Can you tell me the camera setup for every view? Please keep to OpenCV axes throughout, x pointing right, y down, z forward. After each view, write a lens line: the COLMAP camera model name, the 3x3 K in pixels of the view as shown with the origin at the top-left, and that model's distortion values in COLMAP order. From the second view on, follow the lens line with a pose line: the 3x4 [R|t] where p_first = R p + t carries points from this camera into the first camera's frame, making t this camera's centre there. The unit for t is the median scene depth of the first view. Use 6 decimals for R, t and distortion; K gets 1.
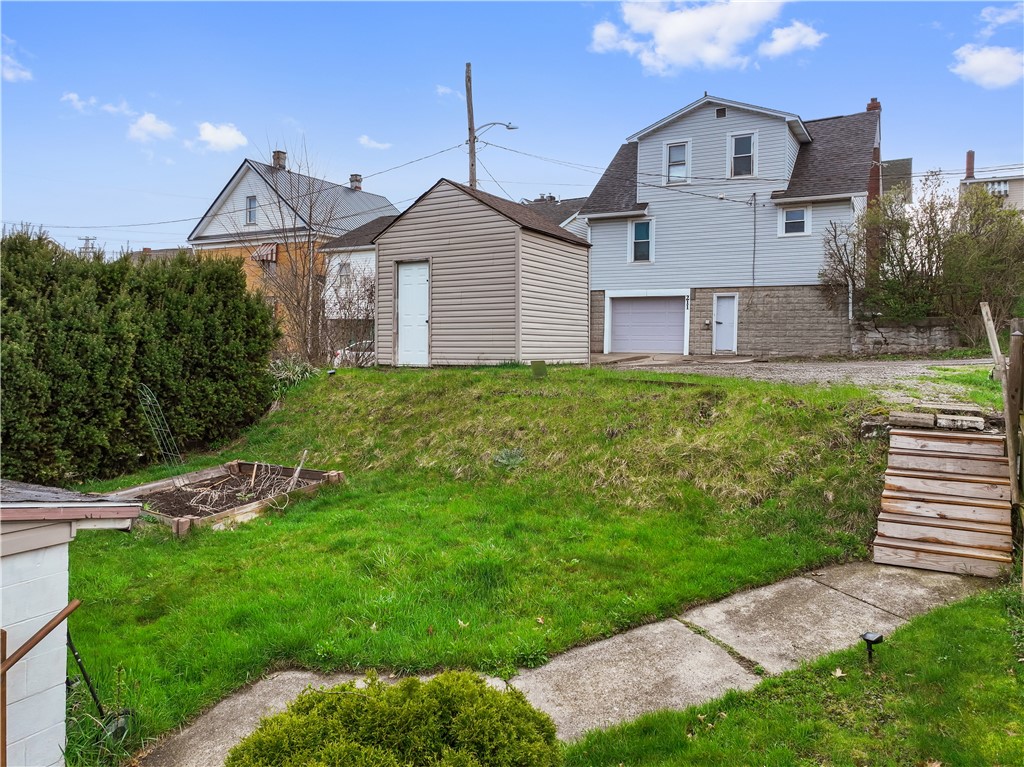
lens RADIAL K [[718.4, 0, 512.0], [0, 718.4, 383.5], [0, 0, 1]] dist [-0.001328, 0.000761]
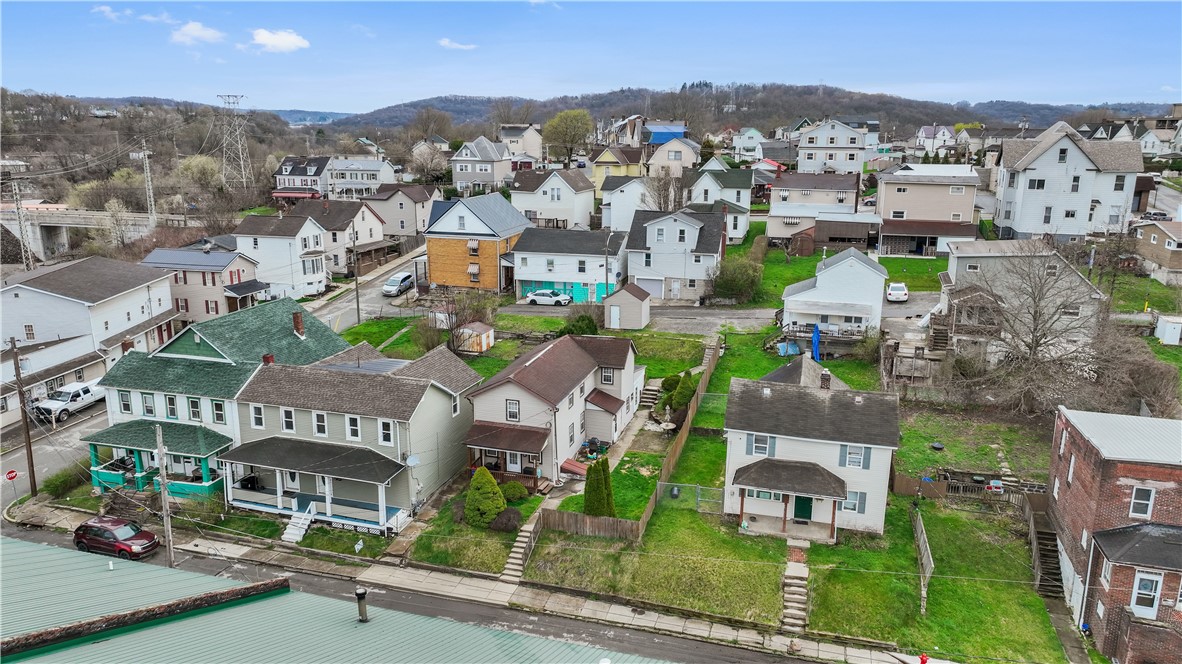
lens RADIAL K [[831.5, 0, 591.0], [0, 831.5, 332.0], [0, 0, 1]] dist [0.007979, 0.002014]
pose [[0.970931, -0.053879, 0.233217, -0.904217], [0.006462, 0.979882, 0.199474, -0.624510], [-0.239272, -0.192168, 0.951746, -2.360465]]
